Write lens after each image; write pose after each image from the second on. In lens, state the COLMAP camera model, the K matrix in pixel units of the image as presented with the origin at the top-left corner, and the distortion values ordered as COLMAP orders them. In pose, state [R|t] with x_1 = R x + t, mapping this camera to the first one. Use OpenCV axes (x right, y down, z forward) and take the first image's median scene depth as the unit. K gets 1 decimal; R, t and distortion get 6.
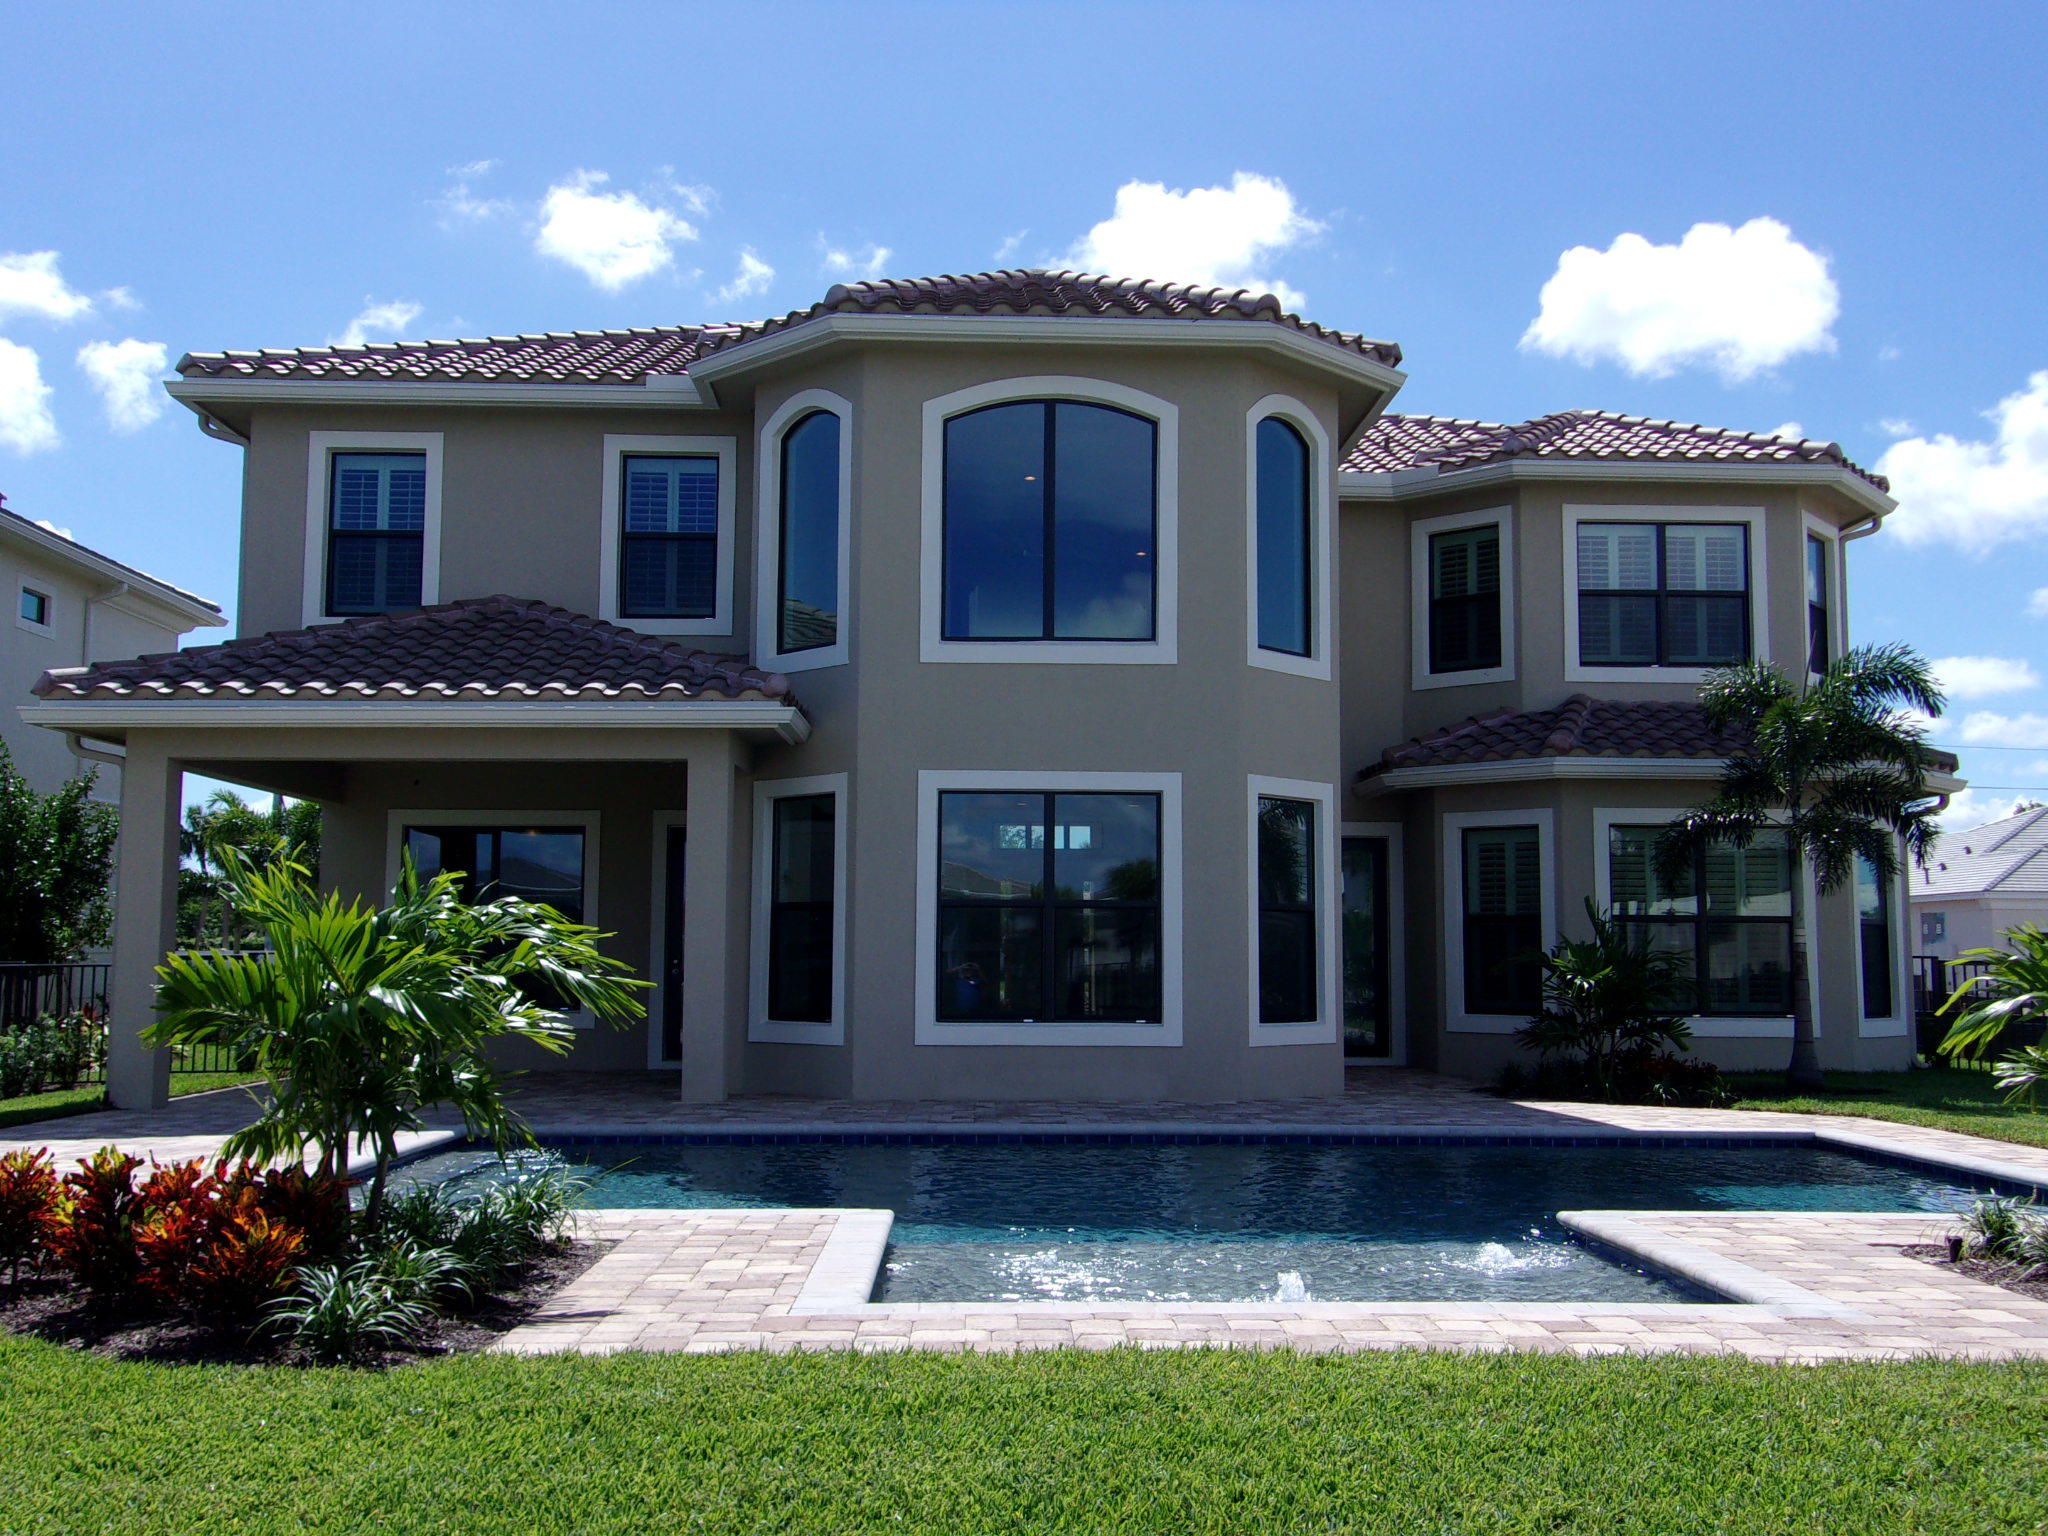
lens RADIAL K [[1992.9, 0, 1072.5], [0, 1992.9, 766.4], [0, 0, 1]] dist [0.059960, -0.012730]
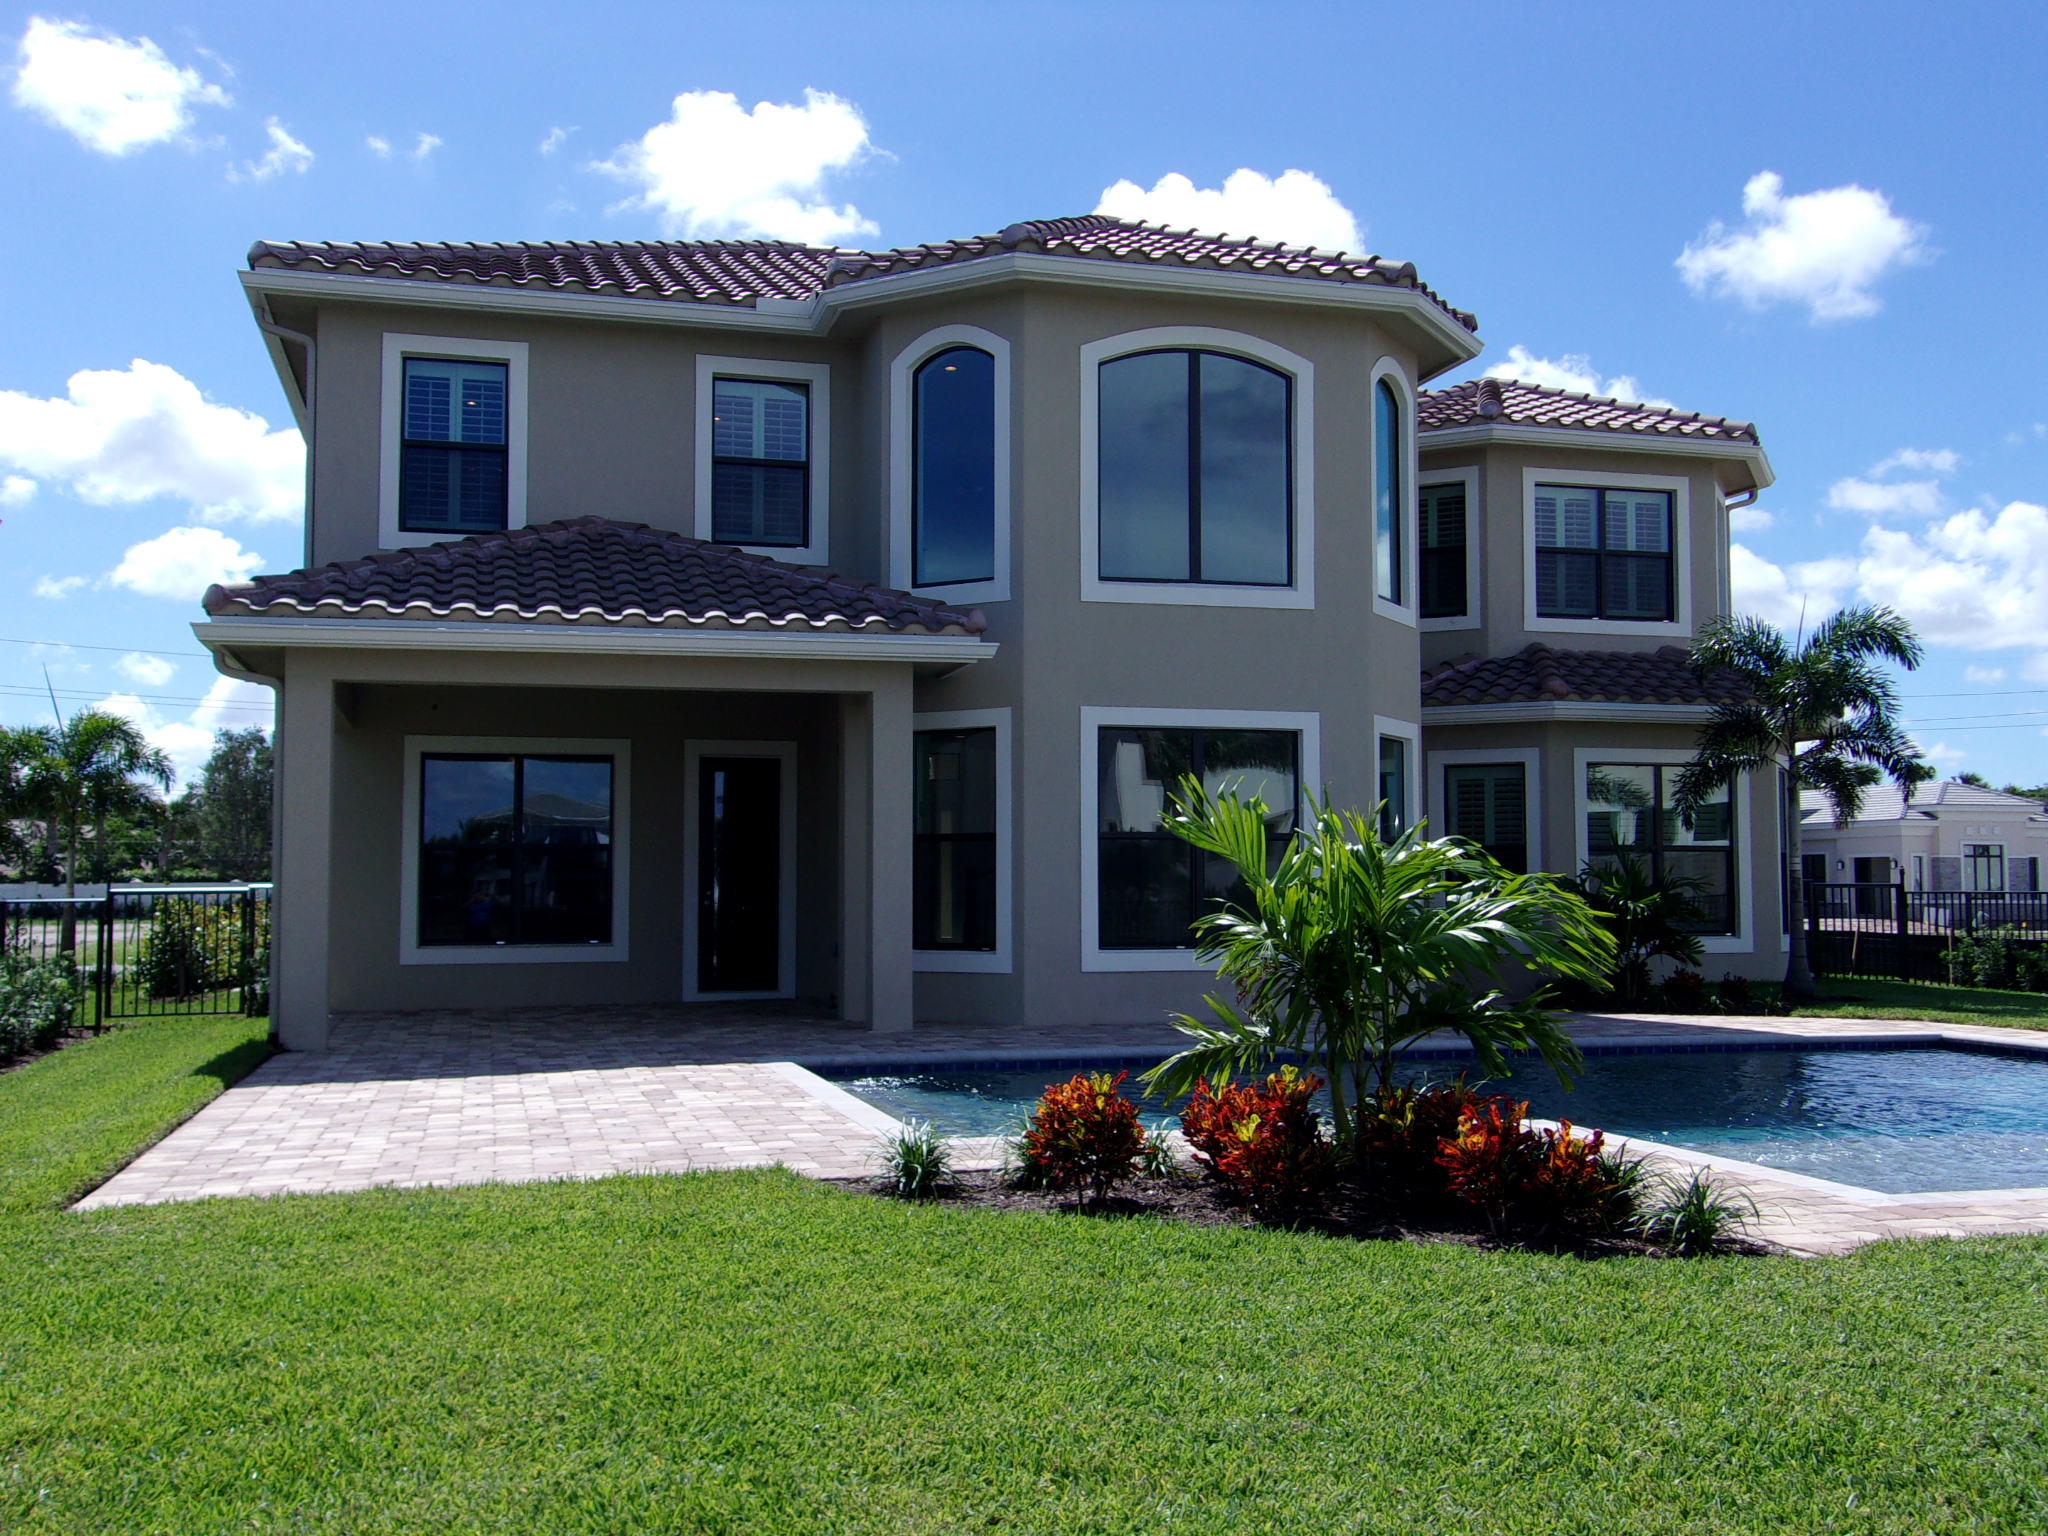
lens RADIAL K [[1992.9, 0, 1072.5], [0, 1992.9, 766.4], [0, 0, 1]] dist [0.059960, -0.012730]
pose [[0.970354, 0.008682, 0.241534, -0.289855], [-0.017412, 0.999269, 0.034032, -0.001736], [-0.241062, -0.037229, 0.969795, 0.002413]]
